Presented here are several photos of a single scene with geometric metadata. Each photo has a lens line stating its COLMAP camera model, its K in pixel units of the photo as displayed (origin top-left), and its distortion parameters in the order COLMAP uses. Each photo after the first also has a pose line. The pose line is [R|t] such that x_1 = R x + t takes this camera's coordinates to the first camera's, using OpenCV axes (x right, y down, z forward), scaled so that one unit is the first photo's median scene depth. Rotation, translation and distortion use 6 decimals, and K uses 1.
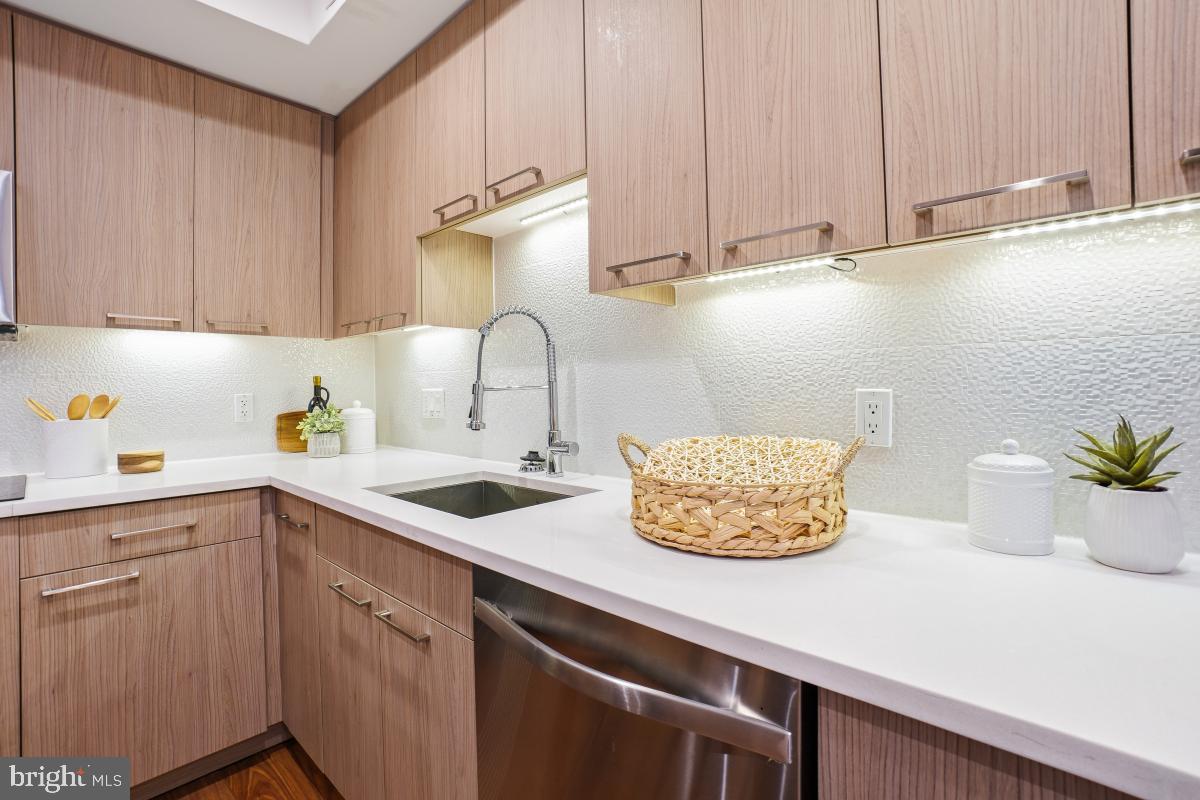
lens RADIAL K [[535.6, 0, 592.1], [0, 535.6, 387.5], [0, 0, 1]] dist [-0.028606, 0.000374]
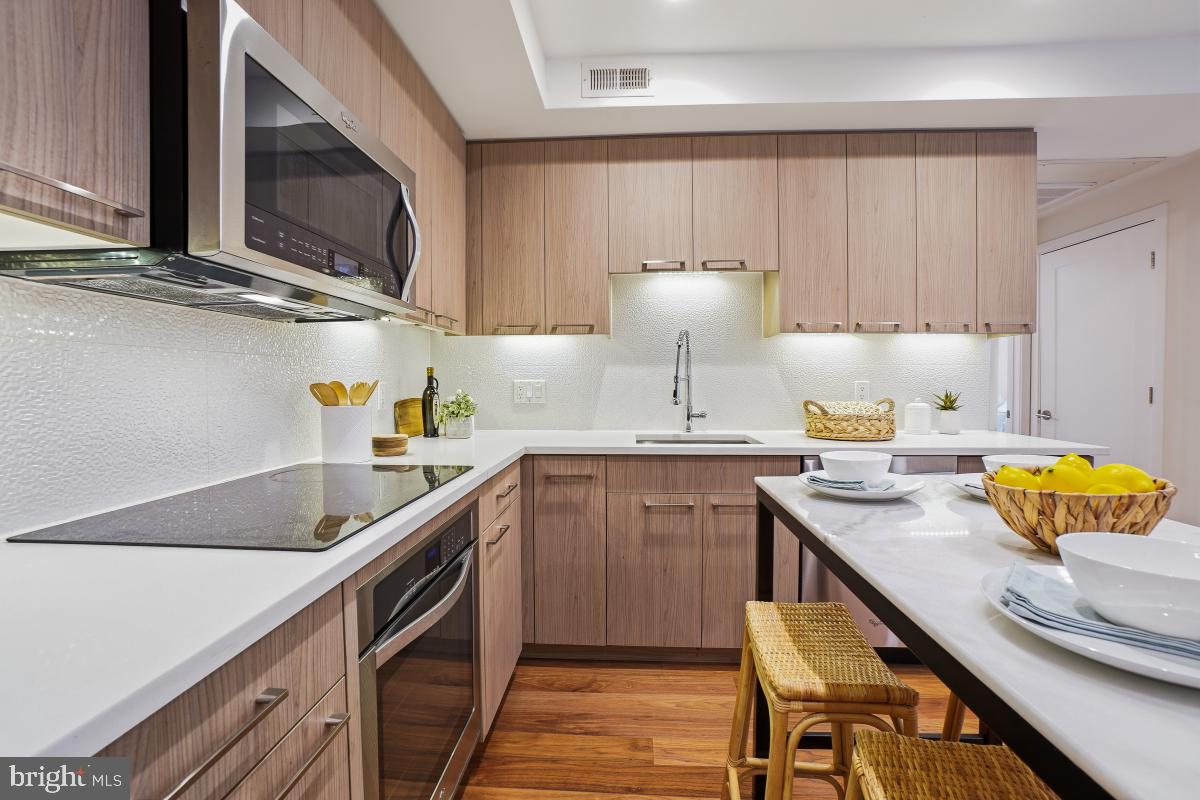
lens RADIAL K [[535.6, 0, 598.1], [0, 535.6, 391.1], [0, 0, 1]] dist [-0.028606, 0.000374]
pose [[0.770611, -0.002054, 0.637303, -1.342946], [-0.005486, 0.999936, 0.009856, 0.021720], [-0.637283, -0.011092, 0.770550, -0.093499]]
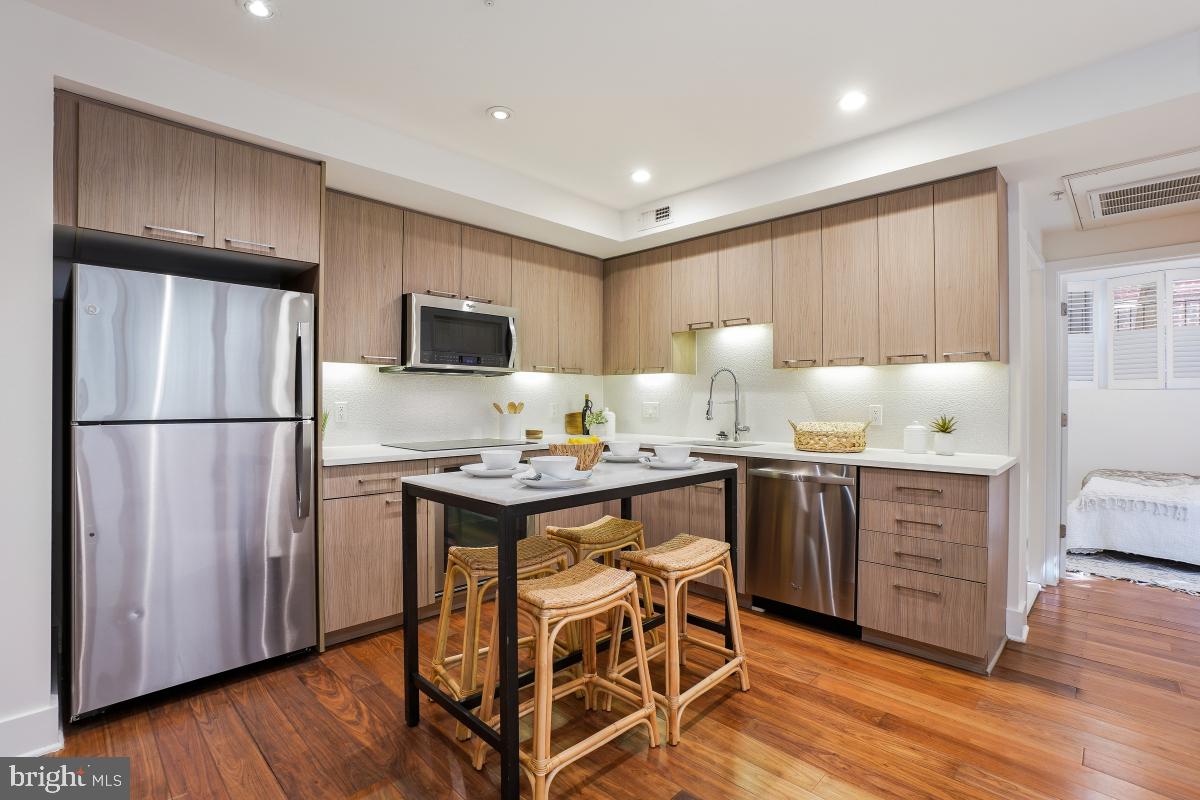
lens RADIAL K [[535.6, 0, 601.5], [0, 535.6, 407.5], [0, 0, 1]] dist [-0.028606, 0.000374]
pose [[0.999696, 0.015935, -0.018813, -0.605759], [-0.015716, 0.999808, 0.011723, 0.002766], [0.018996, -0.011424, 0.999754, -1.277644]]
